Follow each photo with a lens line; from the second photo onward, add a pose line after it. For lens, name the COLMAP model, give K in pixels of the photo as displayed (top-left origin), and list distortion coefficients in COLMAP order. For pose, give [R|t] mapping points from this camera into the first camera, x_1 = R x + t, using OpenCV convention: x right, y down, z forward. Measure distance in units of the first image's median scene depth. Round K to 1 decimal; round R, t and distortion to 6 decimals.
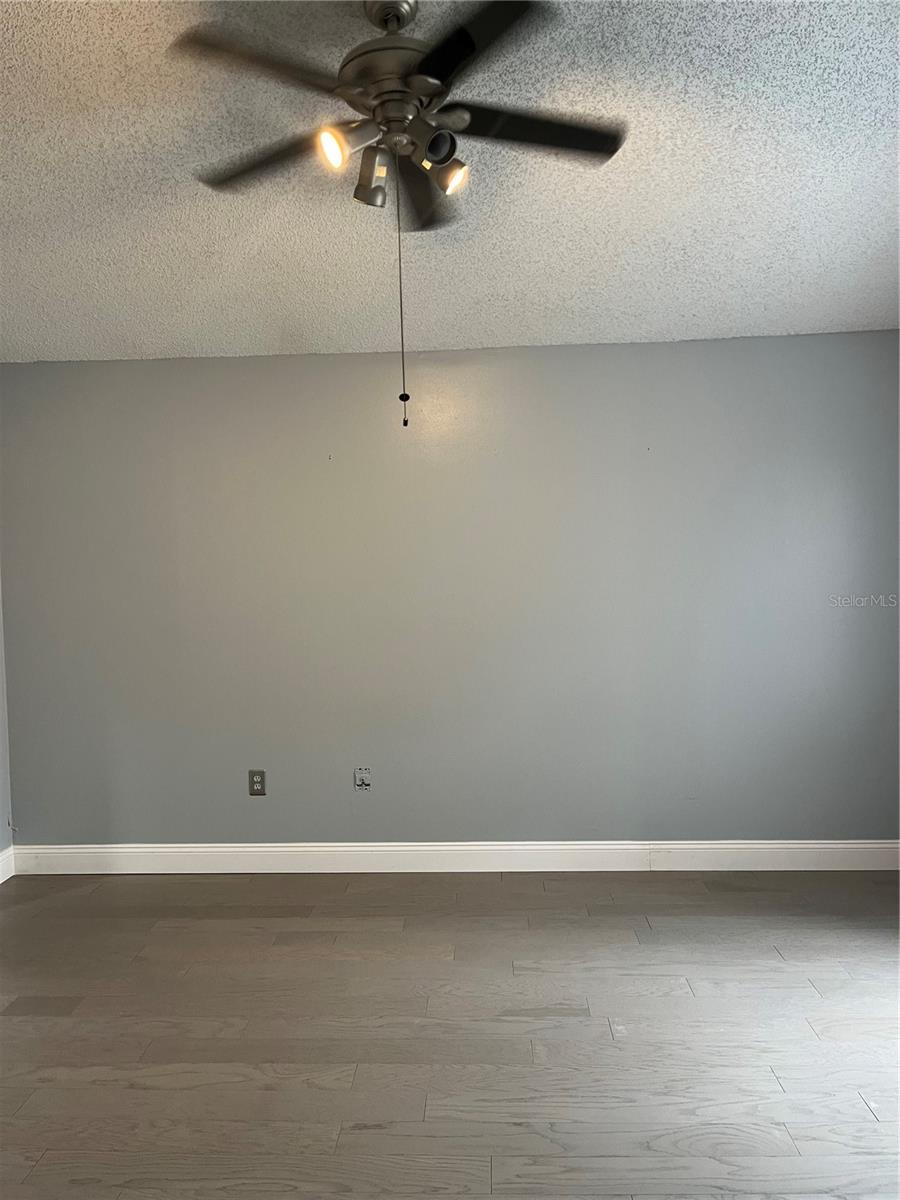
lens RADIAL K [[915.3, 0, 438.4], [0, 915.3, 606.4], [0, 0, 1]] dist [0.072033, -0.088352]
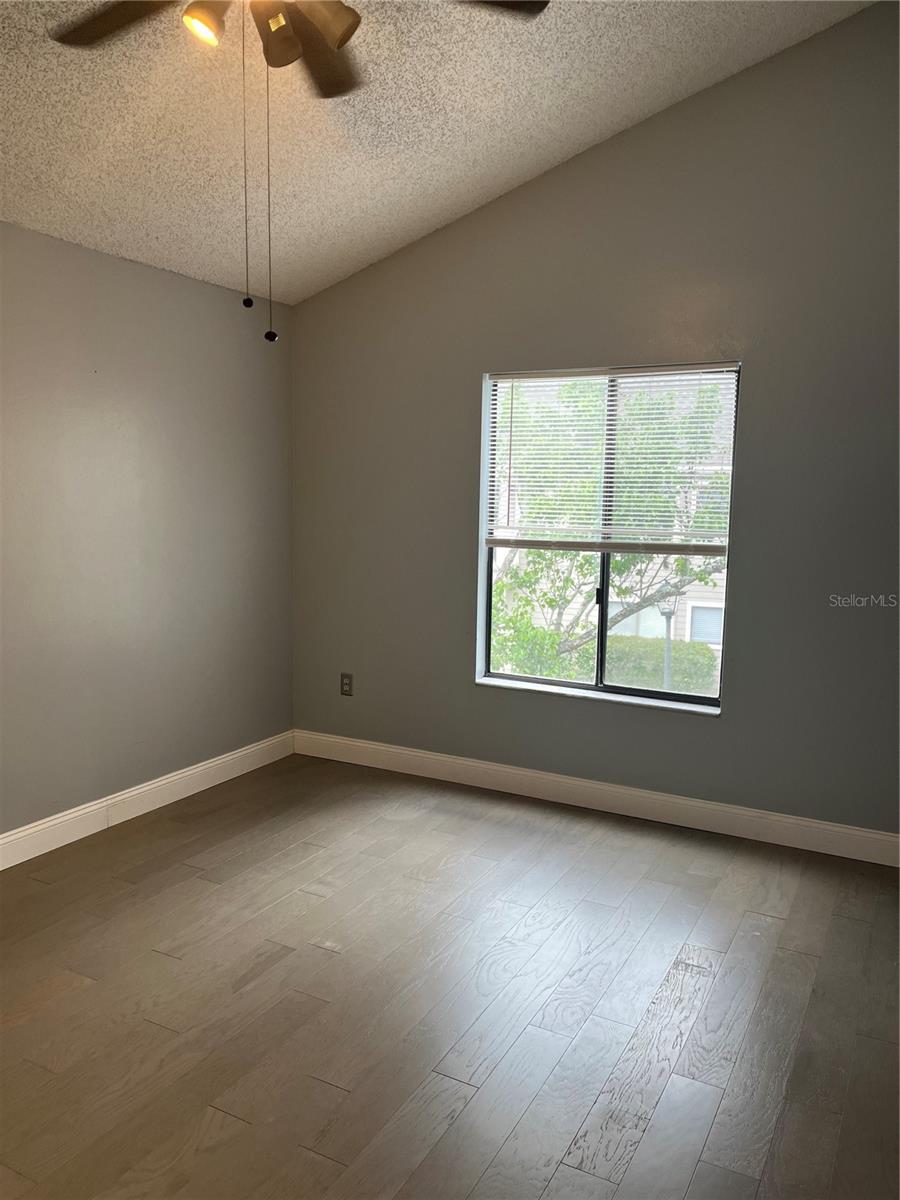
lens RADIAL K [[915.3, 0, 438.4], [0, 915.3, 606.4], [0, 0, 1]] dist [0.072033, -0.088352]
pose [[0.432295, -0.080932, 0.898093, -0.582007], [0.011295, 0.996372, 0.084351, -0.017246], [-0.901661, -0.026320, 0.431641, 0.381662]]
